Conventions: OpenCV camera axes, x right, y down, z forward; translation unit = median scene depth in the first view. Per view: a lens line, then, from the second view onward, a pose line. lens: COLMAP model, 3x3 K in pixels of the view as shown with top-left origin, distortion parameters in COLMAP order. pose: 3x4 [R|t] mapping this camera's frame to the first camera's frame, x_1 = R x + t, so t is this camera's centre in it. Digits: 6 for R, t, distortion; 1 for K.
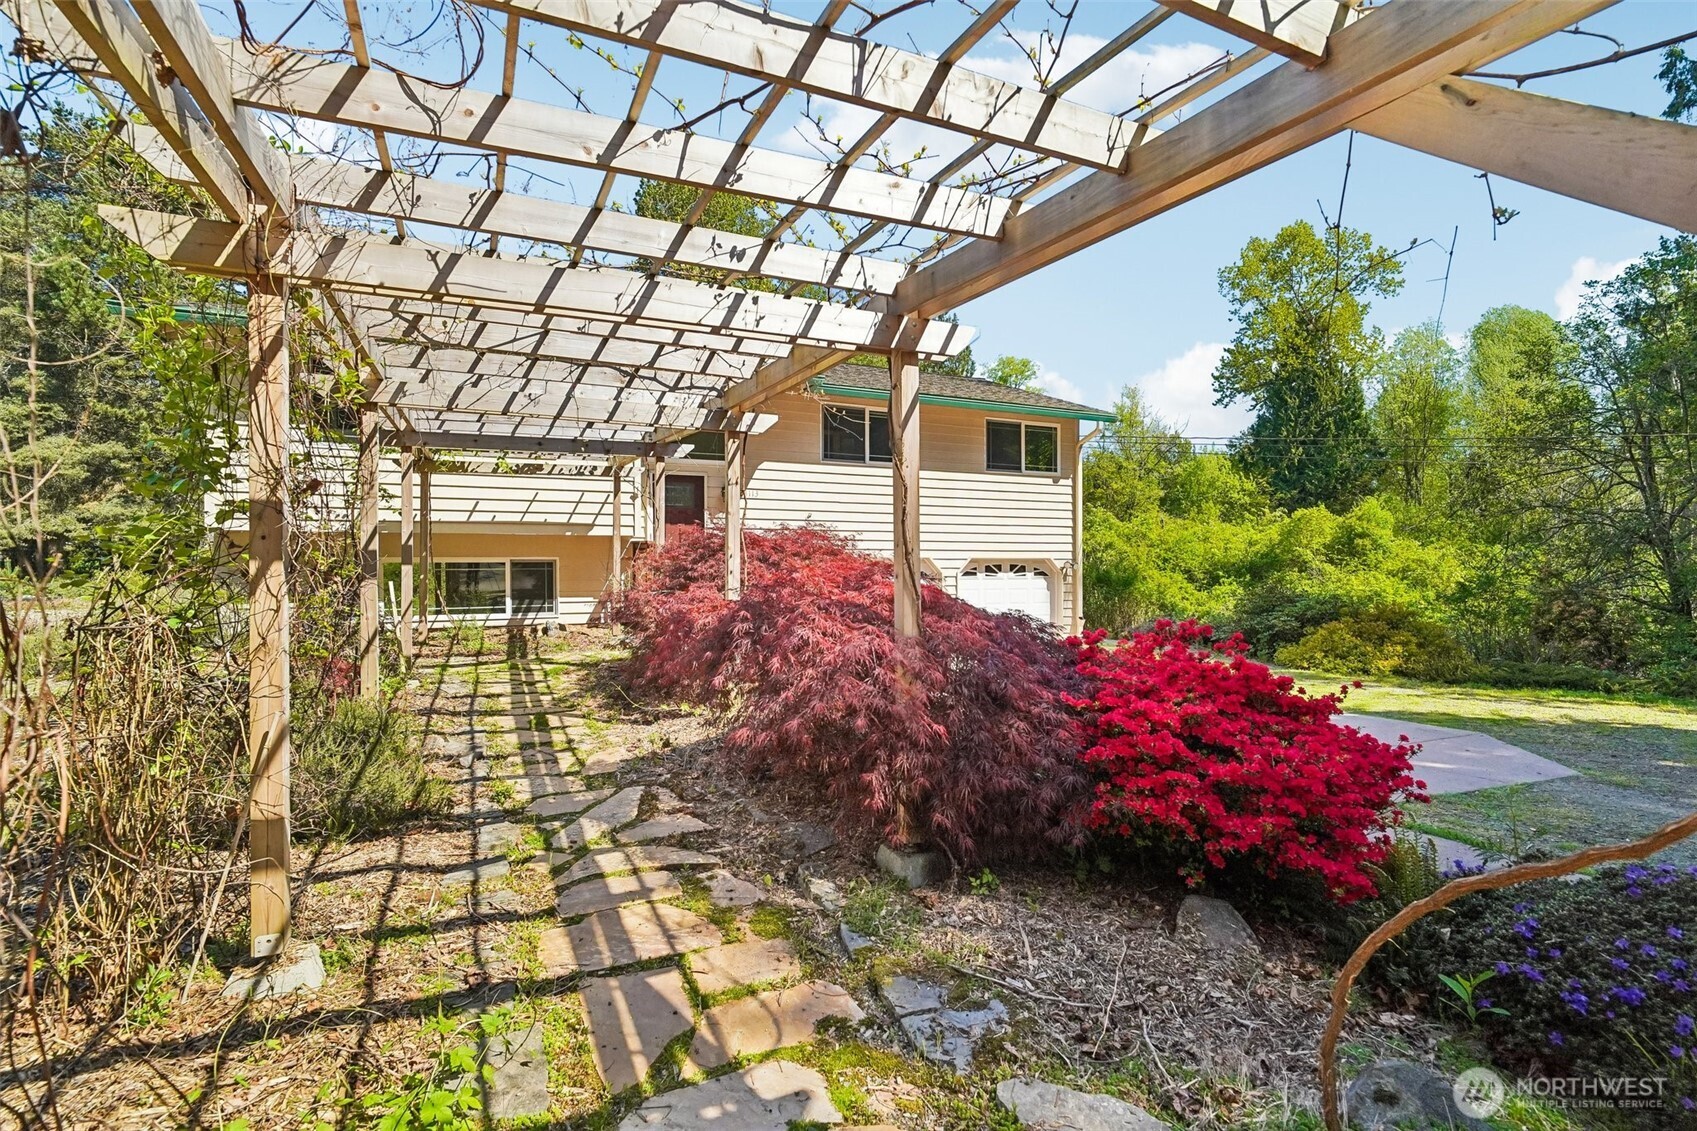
lens RADIAL K [[802.1, 0, 854.2], [0, 802.1, 545.2], [0, 0, 1]] dist [-0.015735, 0.006481]
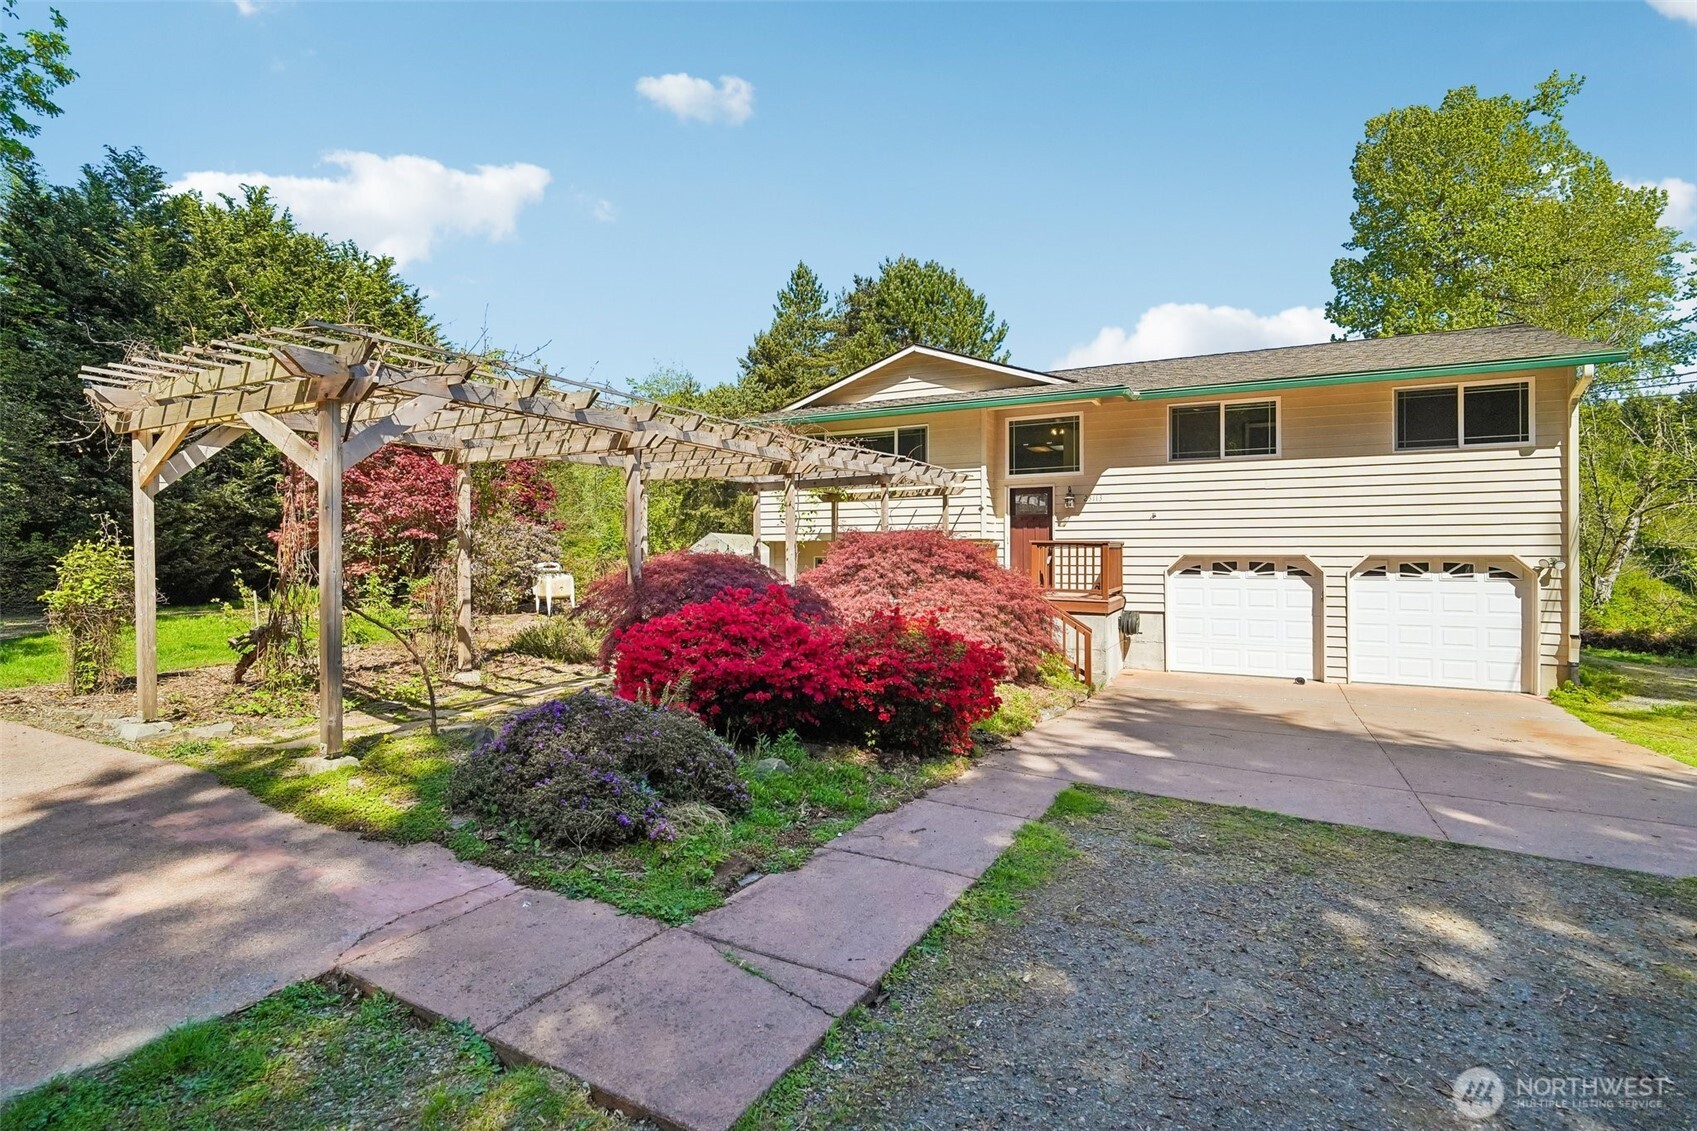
lens RADIAL K [[780.0, 0, 848.5], [0, 780.0, 565.5], [0, 0, 1]] dist [-0.013896, 0.005508]
pose [[0.609447, 0.002865, -0.792821, 0.439675], [0.010662, 0.999873, 0.011809, 0.010664], [0.792755, -0.015651, 0.609340, 0.046780]]
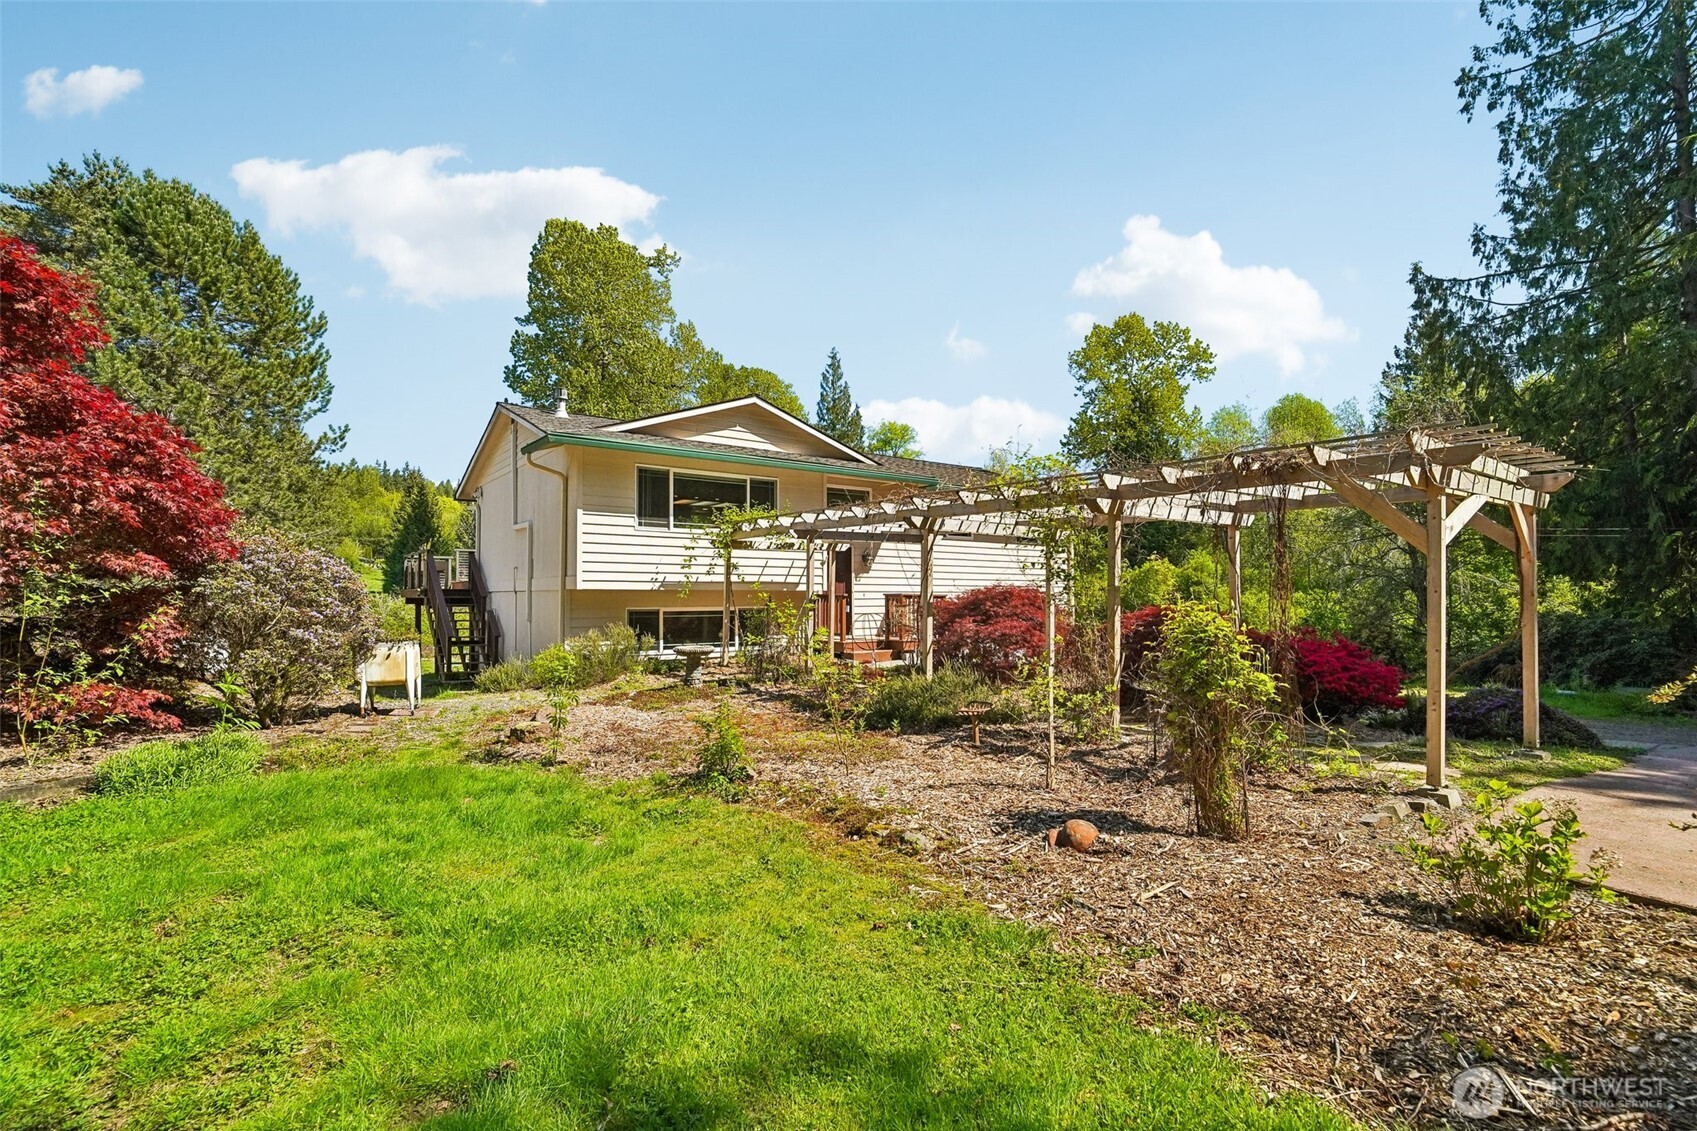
lens RADIAL K [[790.6, 0, 844.6], [0, 790.6, 591.5], [0, 0, 1]] dist [-0.004835, 0.000130]
pose [[0.982794, -0.006517, 0.184590, -0.369172], [0.006848, 0.999976, -0.001155, -0.006346], [-0.184578, 0.002399, 0.982815, -0.289227]]
